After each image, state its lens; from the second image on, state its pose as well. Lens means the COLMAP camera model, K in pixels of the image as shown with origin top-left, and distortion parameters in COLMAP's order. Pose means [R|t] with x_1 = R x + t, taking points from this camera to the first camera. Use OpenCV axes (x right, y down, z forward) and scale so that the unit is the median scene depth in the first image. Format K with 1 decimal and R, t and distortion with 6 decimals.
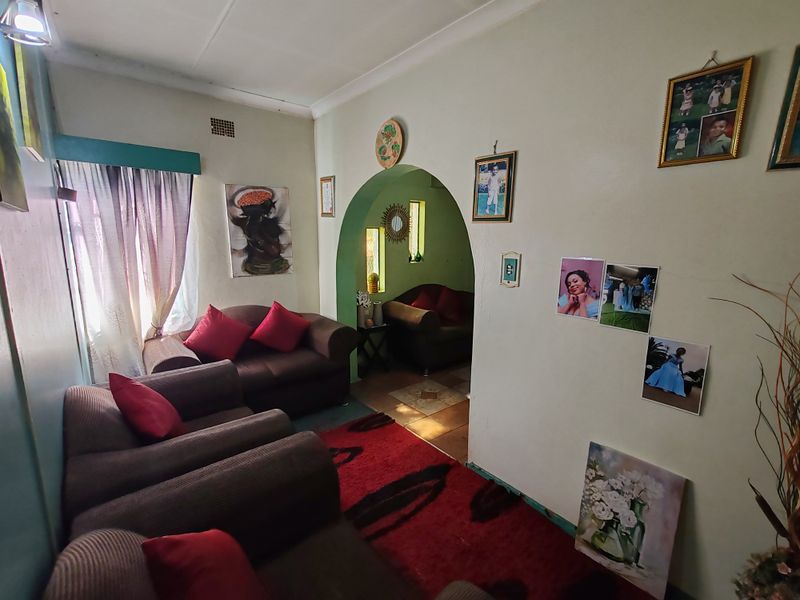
lens RADIAL K [[365.9, 0, 399.4], [0, 365.9, 301.3], [0, 0, 1]] dist [0.003194, 0.000493]
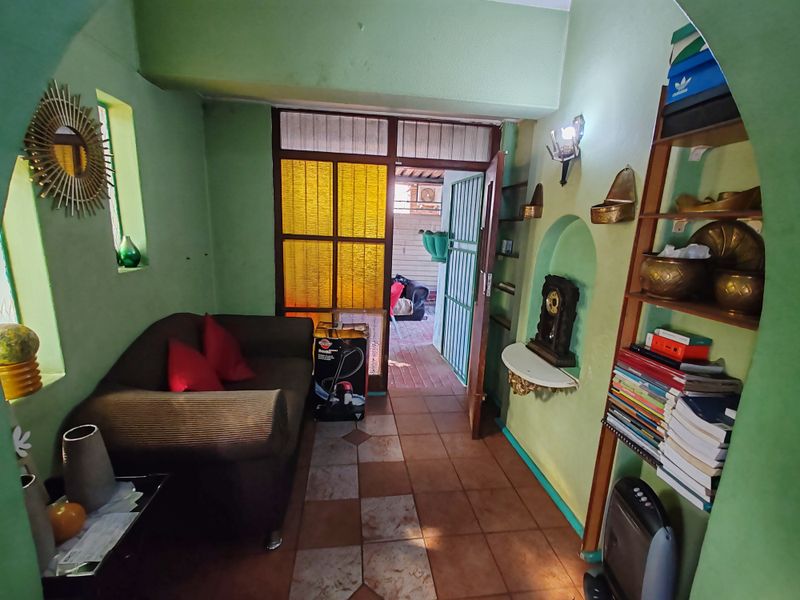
lens RADIAL K [[365.9, 0, 399.0], [0, 365.9, 302.8], [0, 0, 1]] dist [0.003194, 0.000493]
pose [[0.519592, -0.163353, 0.838653, -0.145390], [0.118326, 0.985853, 0.118716, -0.091313], [-0.846181, 0.037550, 0.531570, 0.600085]]
